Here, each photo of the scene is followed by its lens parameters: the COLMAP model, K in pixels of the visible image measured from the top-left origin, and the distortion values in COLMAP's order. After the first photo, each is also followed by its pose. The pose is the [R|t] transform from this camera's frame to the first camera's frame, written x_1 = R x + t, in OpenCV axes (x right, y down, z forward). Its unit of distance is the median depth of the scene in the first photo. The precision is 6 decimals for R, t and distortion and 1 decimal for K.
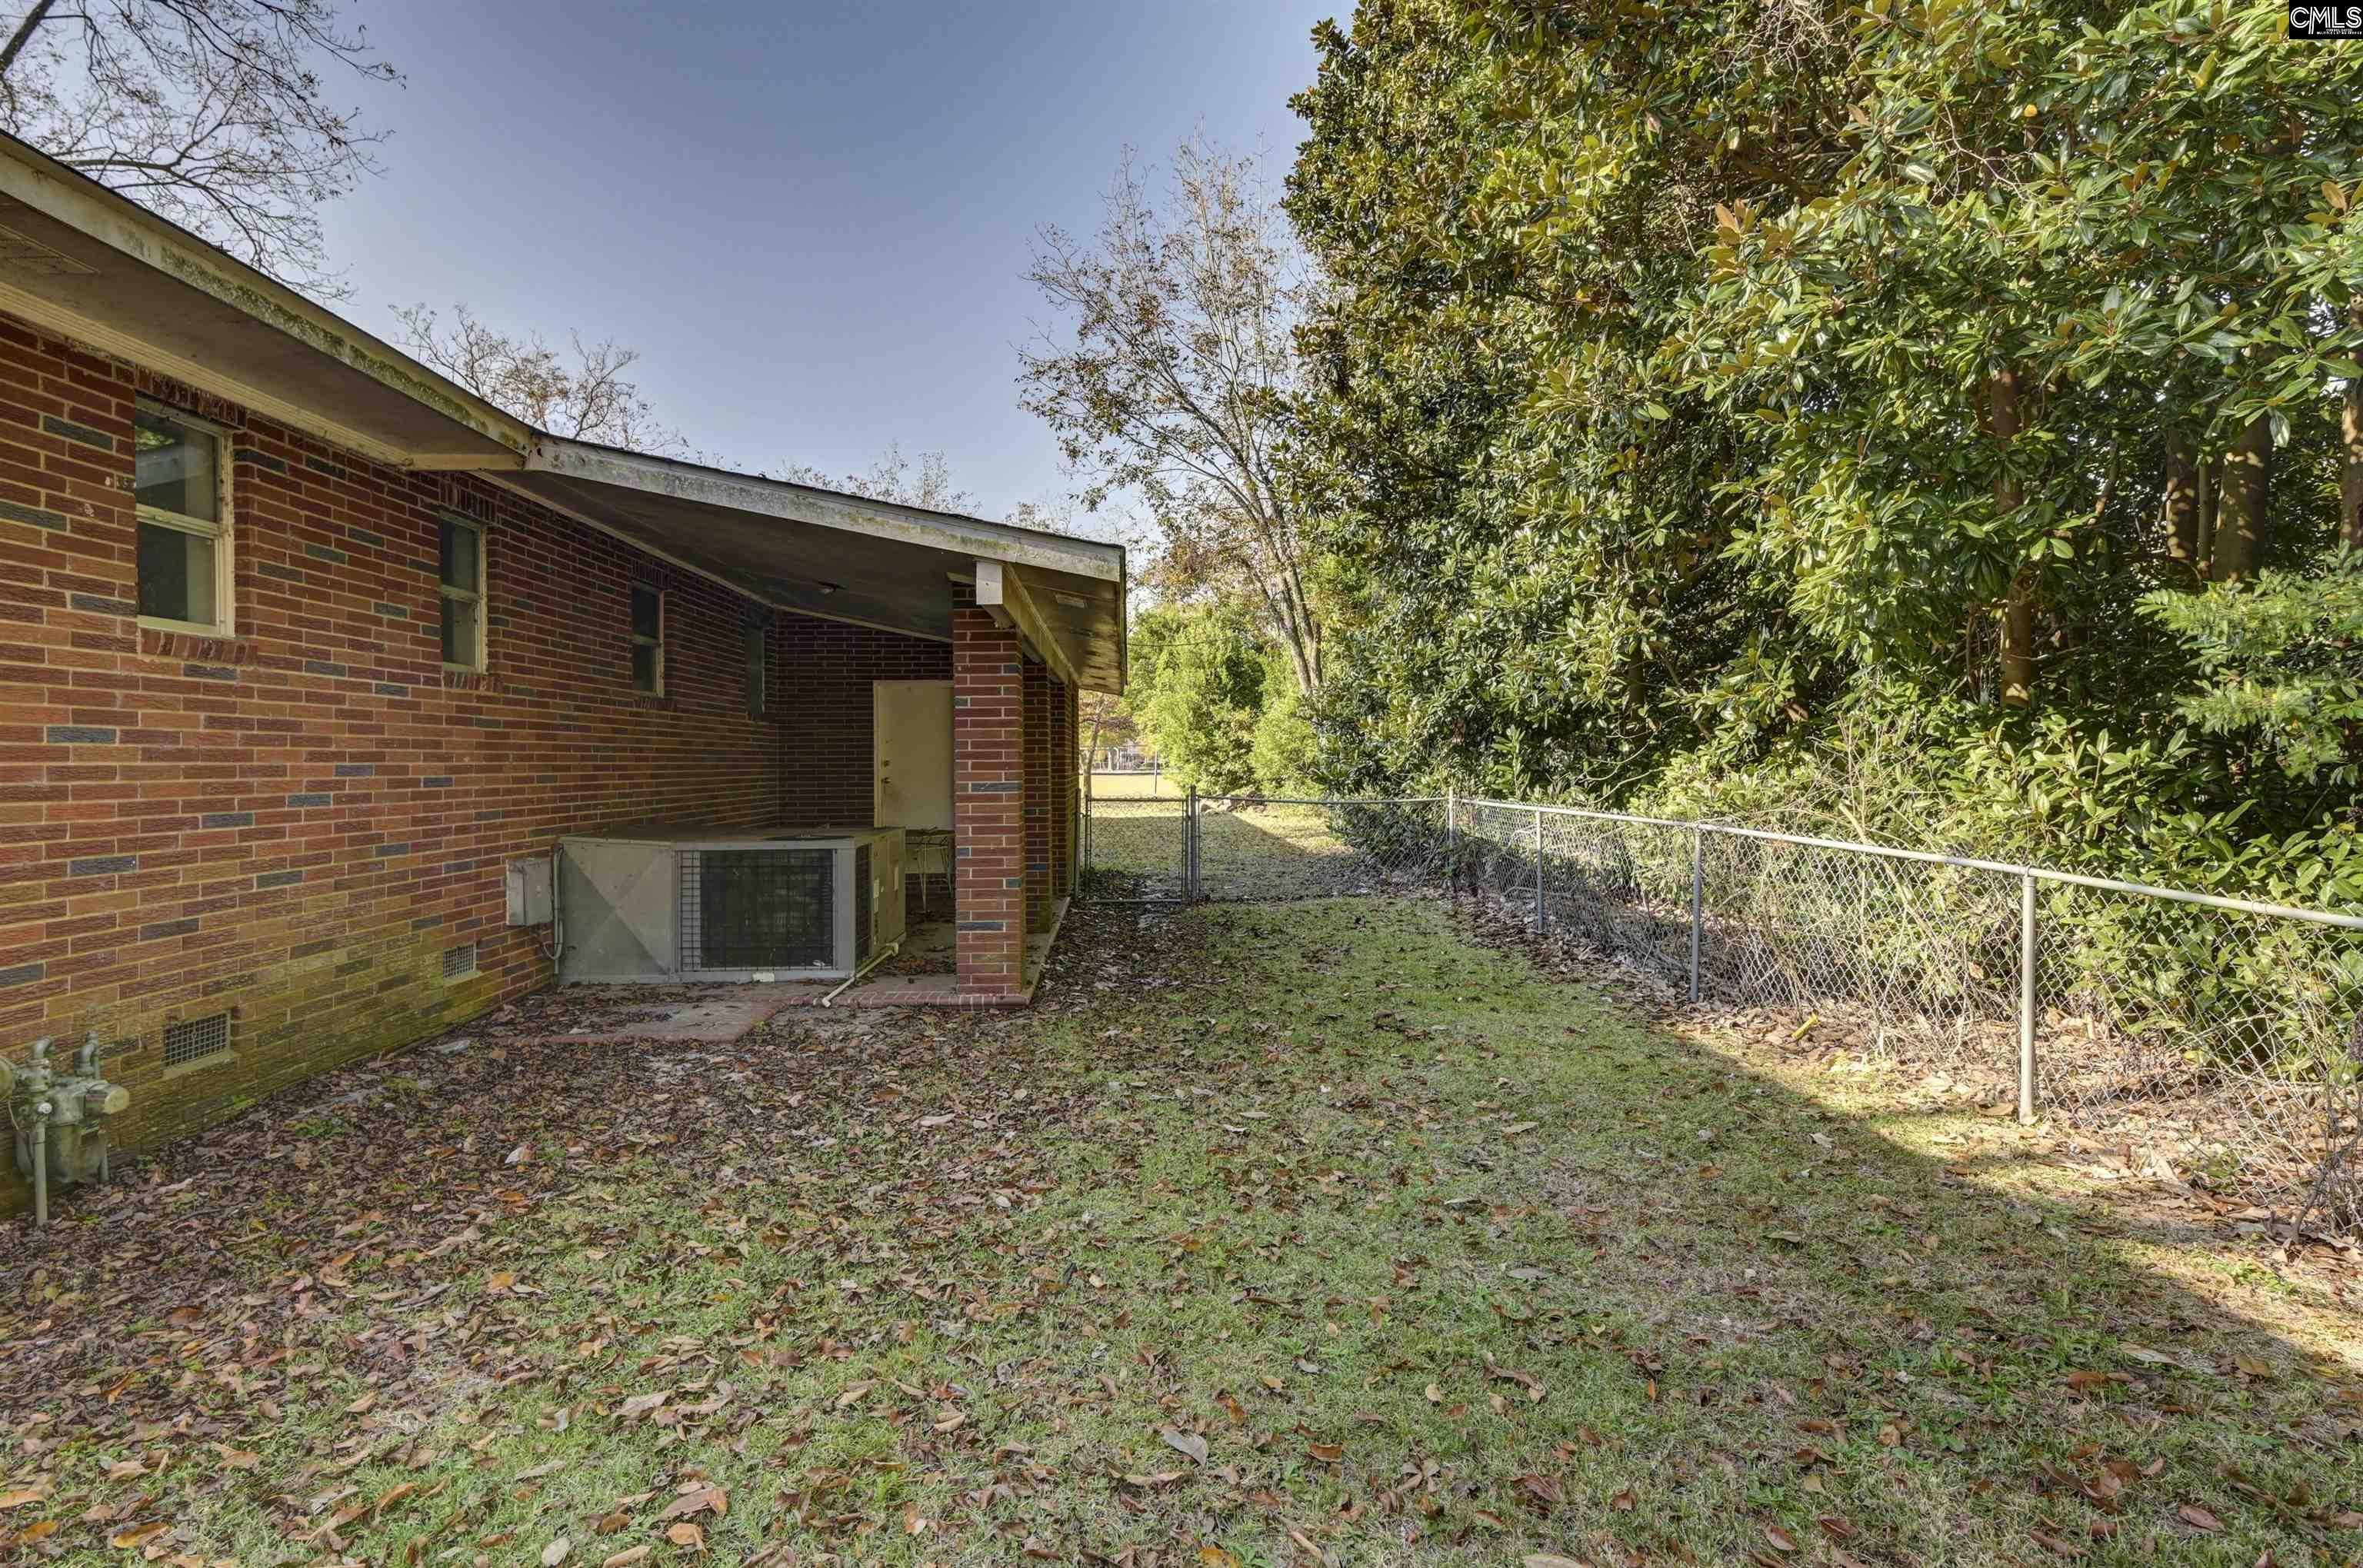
lens RADIAL K [[1234.8, 0, 1171.7], [0, 1234.8, 766.2], [0, 0, 1]] dist [0.000249, -0.000068]
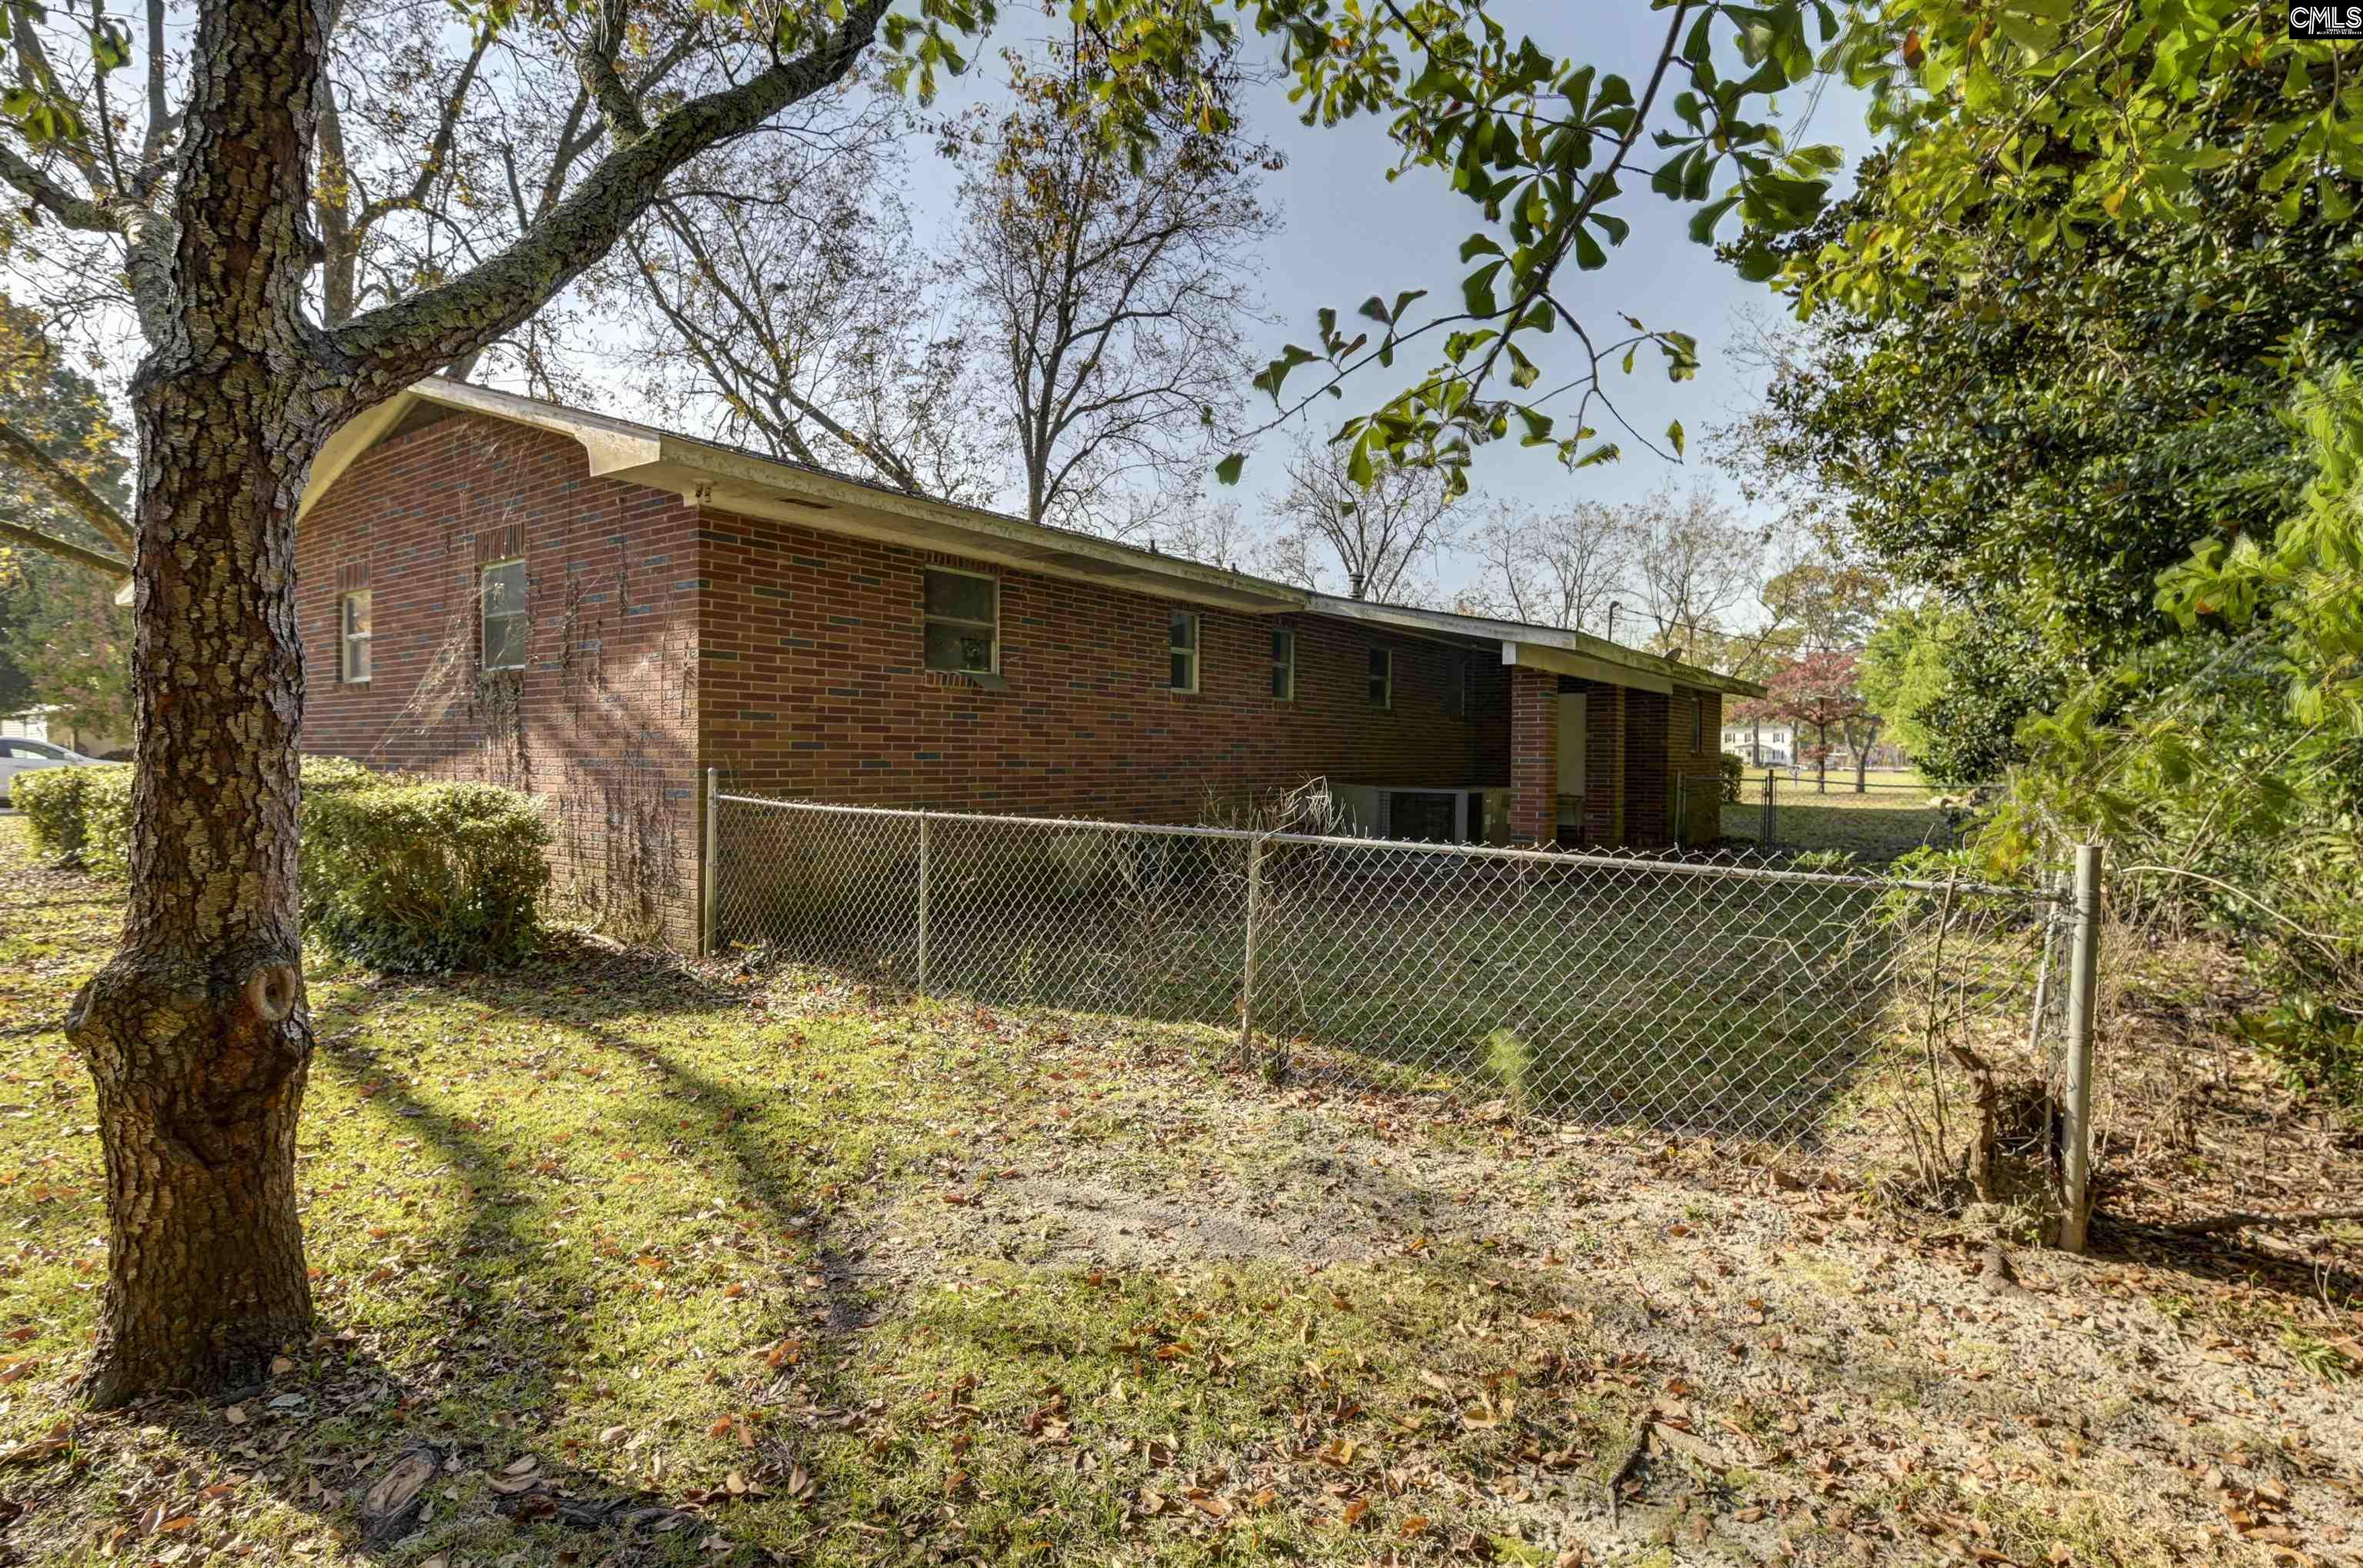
lens RADIAL K [[1204.1, 0, 1202.9], [0, 1204.1, 758.3], [0, 0, 1]] dist [0.000194, -0.002868]
pose [[0.804706, 0.020041, -0.593335, 0.601322], [-0.018872, 0.999788, 0.008175, 0.008718], [0.593374, 0.004619, 0.804914, -0.823787]]
